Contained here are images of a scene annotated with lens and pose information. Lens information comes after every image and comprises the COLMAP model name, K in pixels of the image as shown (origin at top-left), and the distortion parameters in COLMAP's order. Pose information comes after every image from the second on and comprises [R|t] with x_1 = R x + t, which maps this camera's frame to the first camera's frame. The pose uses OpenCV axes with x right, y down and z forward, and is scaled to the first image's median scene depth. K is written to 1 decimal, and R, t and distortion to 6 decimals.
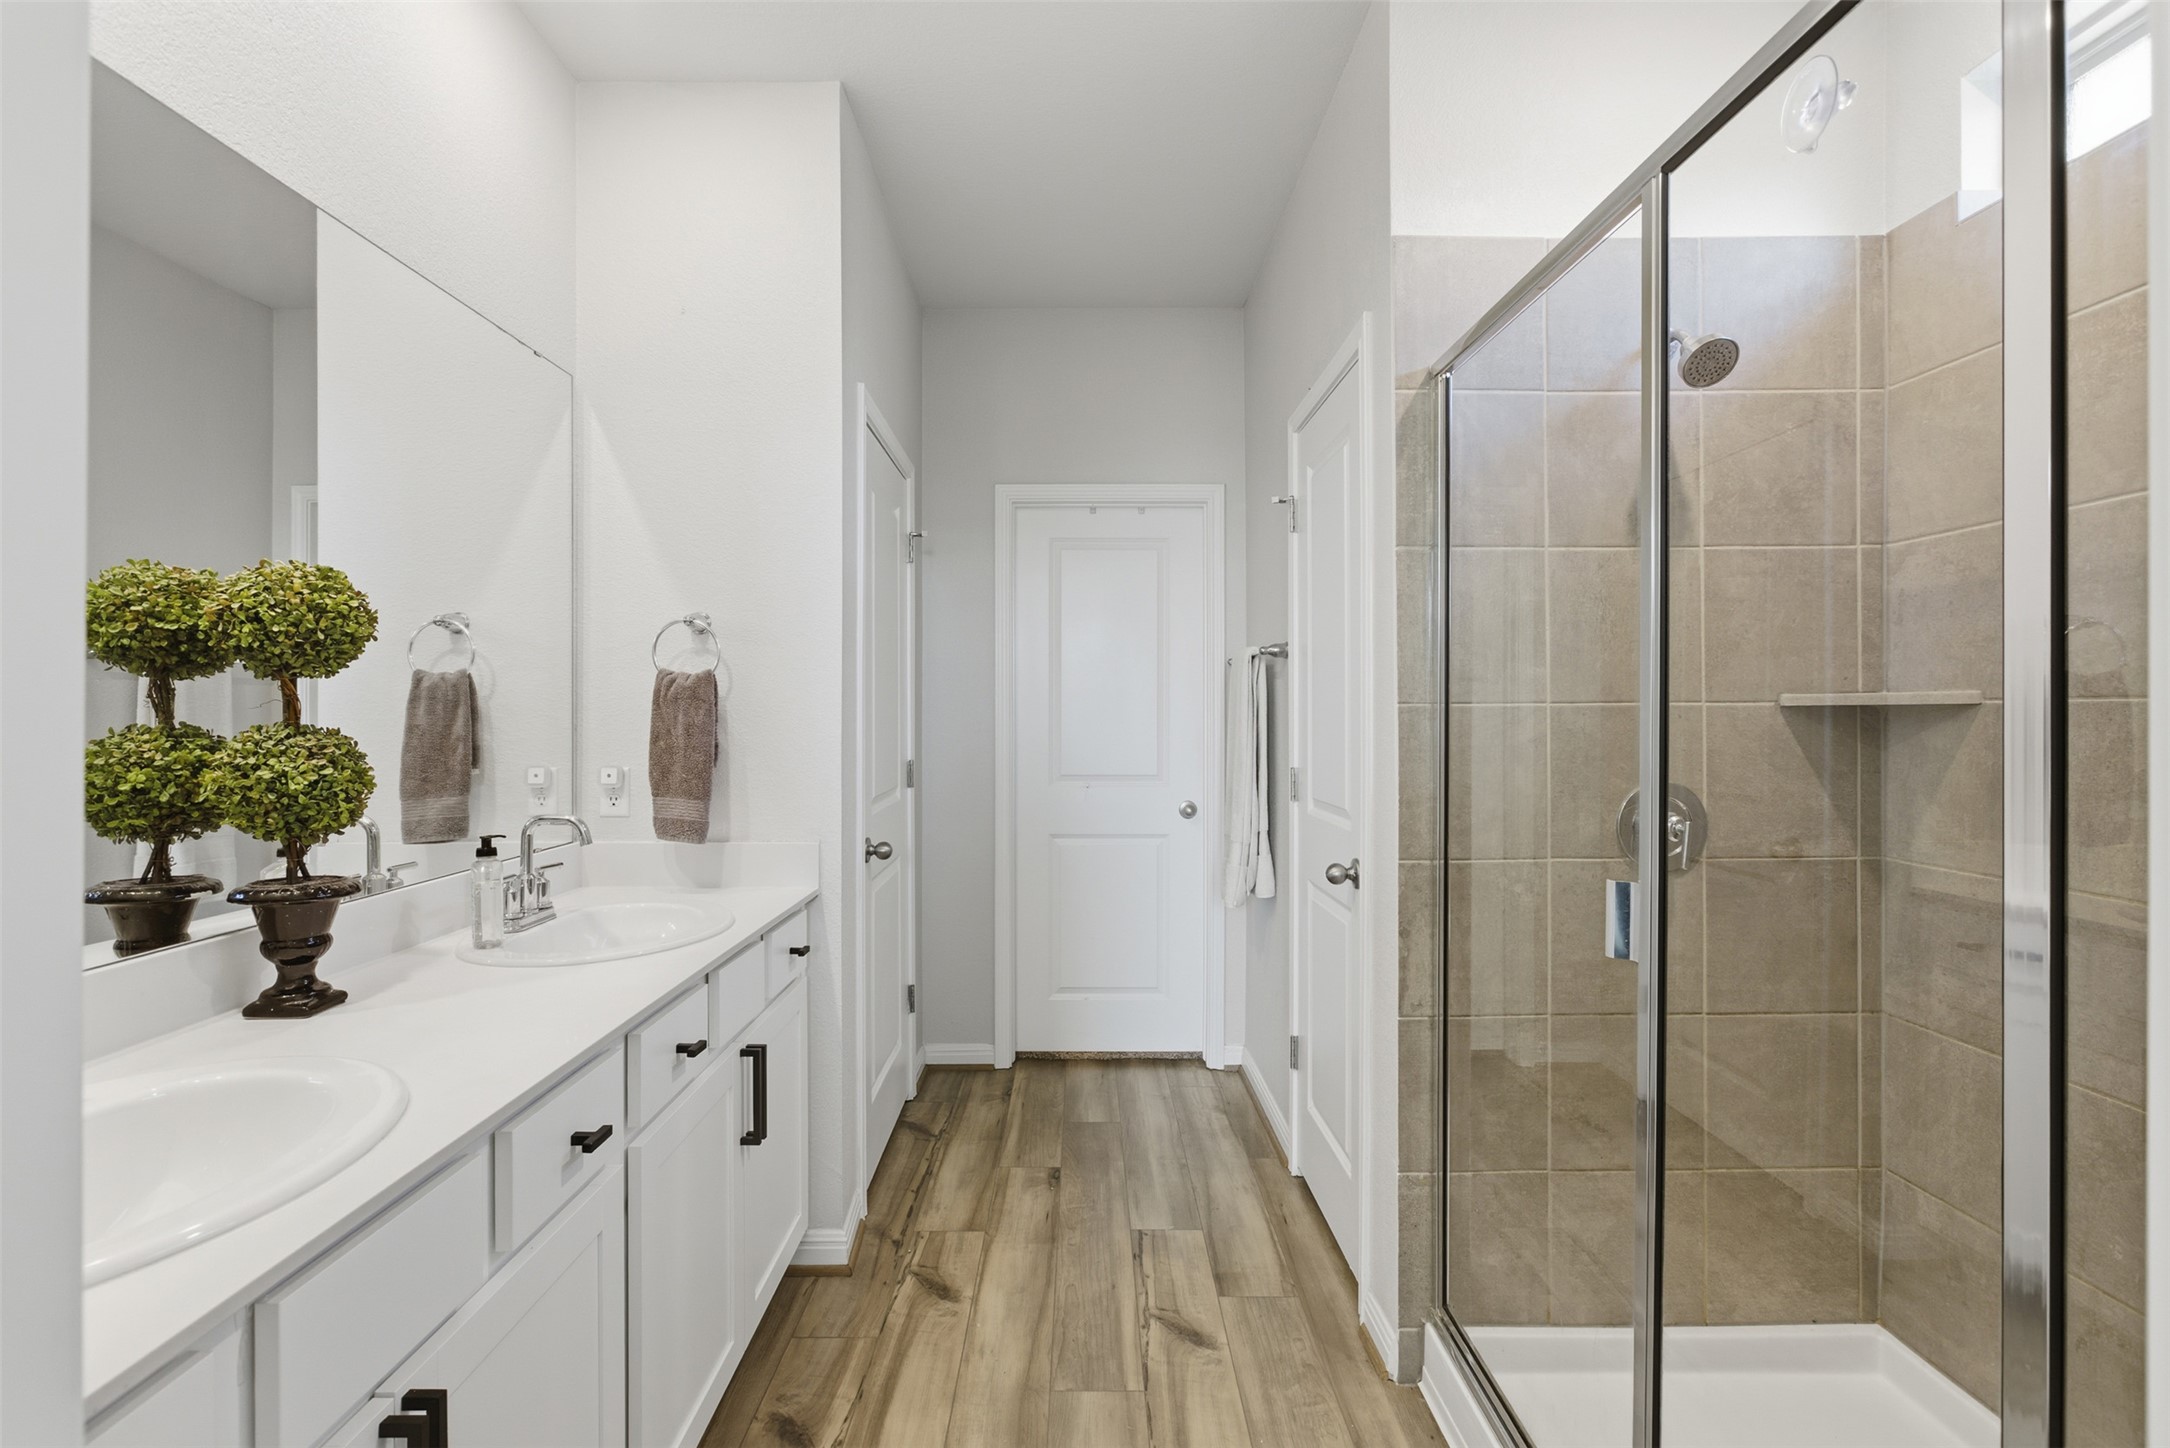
lens RADIAL K [[1000.7, 0, 1071.0], [0, 1000.7, 721.6], [0, 0, 1]] dist [-0.008835, 0.006193]
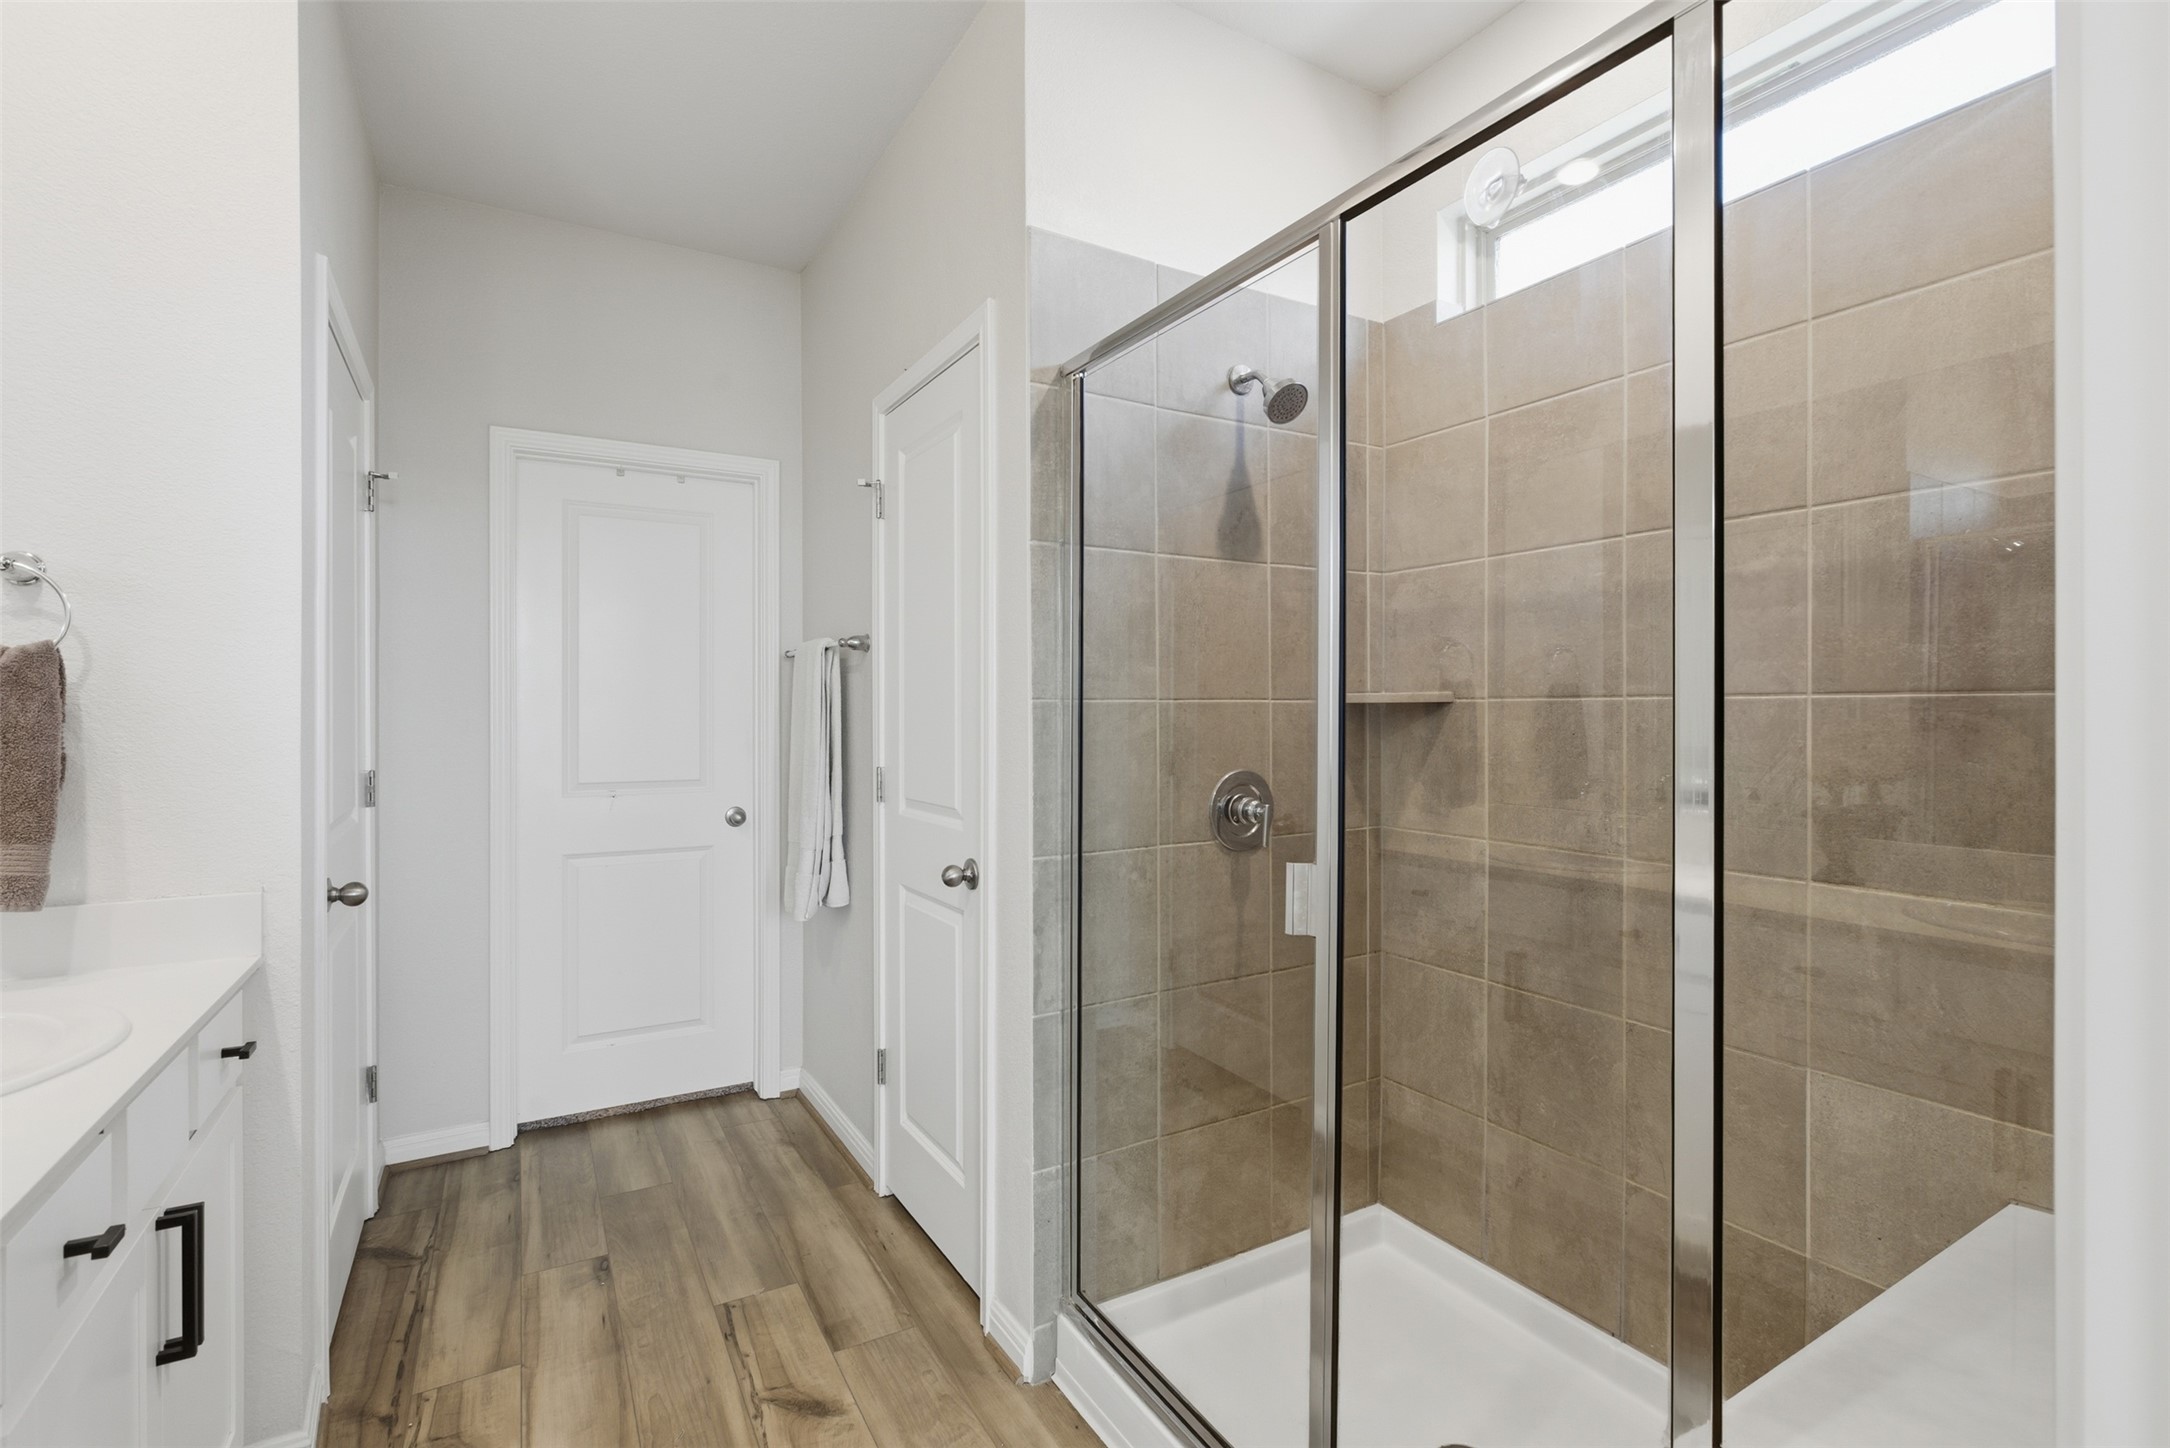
lens RADIAL K [[1000.7, 0, 1082.2], [0, 1000.7, 718.8], [0, 0, 1]] dist [-0.008835, 0.006193]
pose [[0.860584, -0.003482, 0.509297, -0.122147], [0.003904, 0.999992, 0.000240, 0.001144], [-0.509294, 0.001781, 0.860591, 0.108875]]
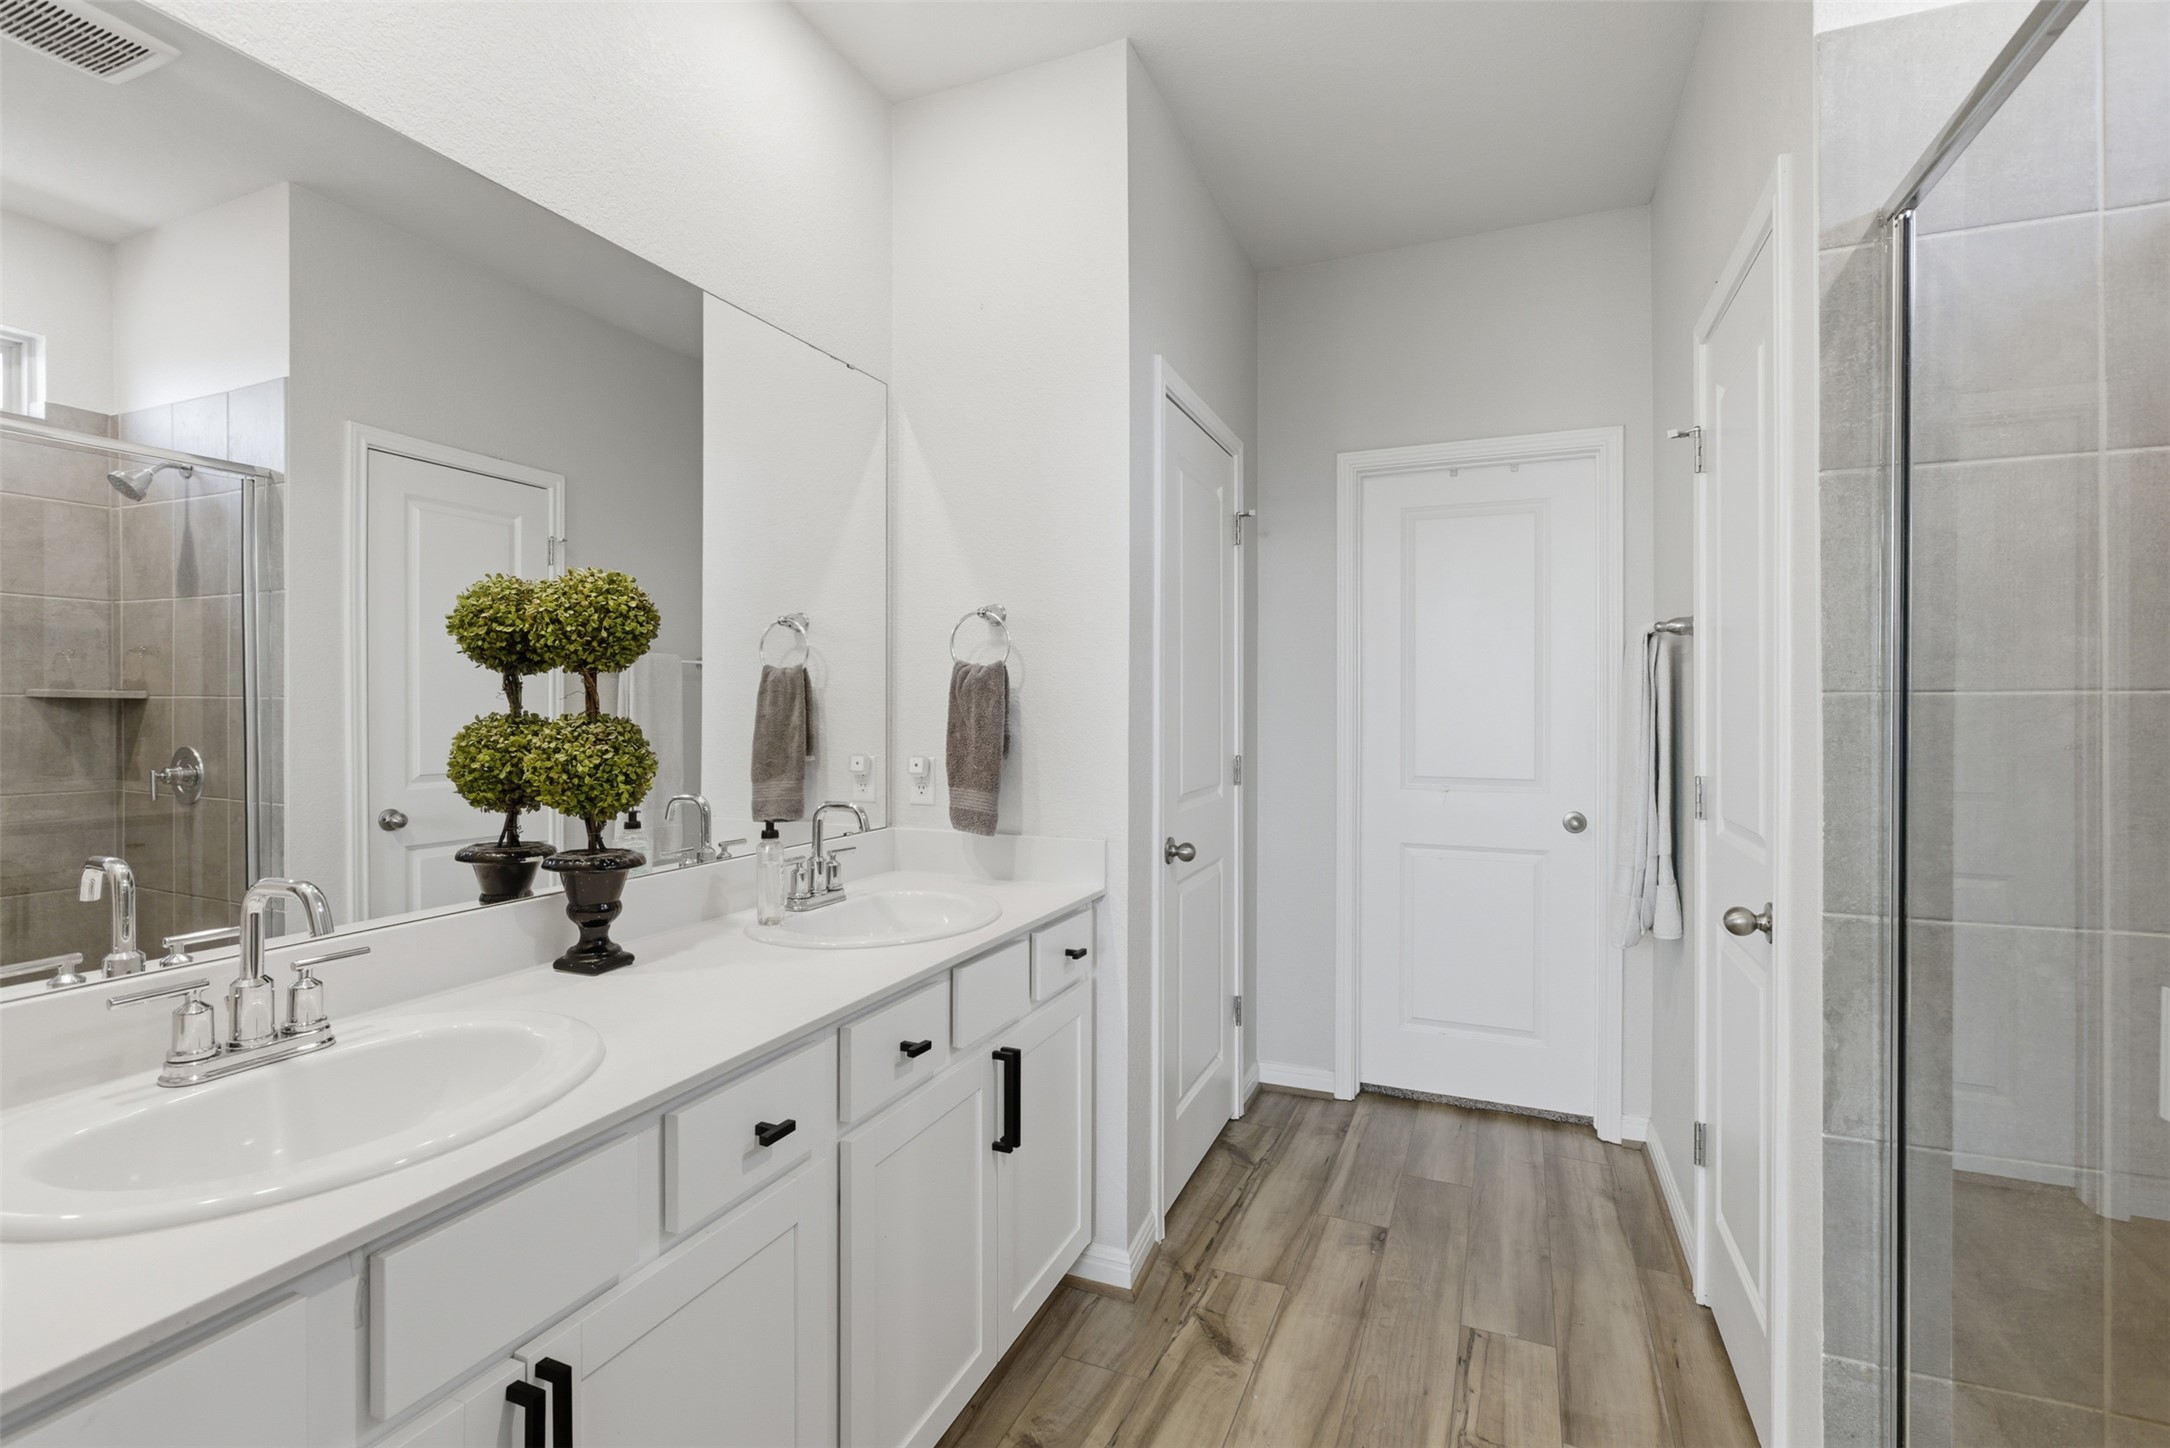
lens RADIAL K [[1000.7, 0, 1069.0], [0, 1000.7, 711.7], [0, 0, 1]] dist [-0.008835, 0.006193]
pose [[0.915557, 0.003858, -0.402171, 0.109397], [-0.005382, 0.999982, -0.002659, 0.000703], [0.402153, 0.004599, 0.915561, 0.120964]]
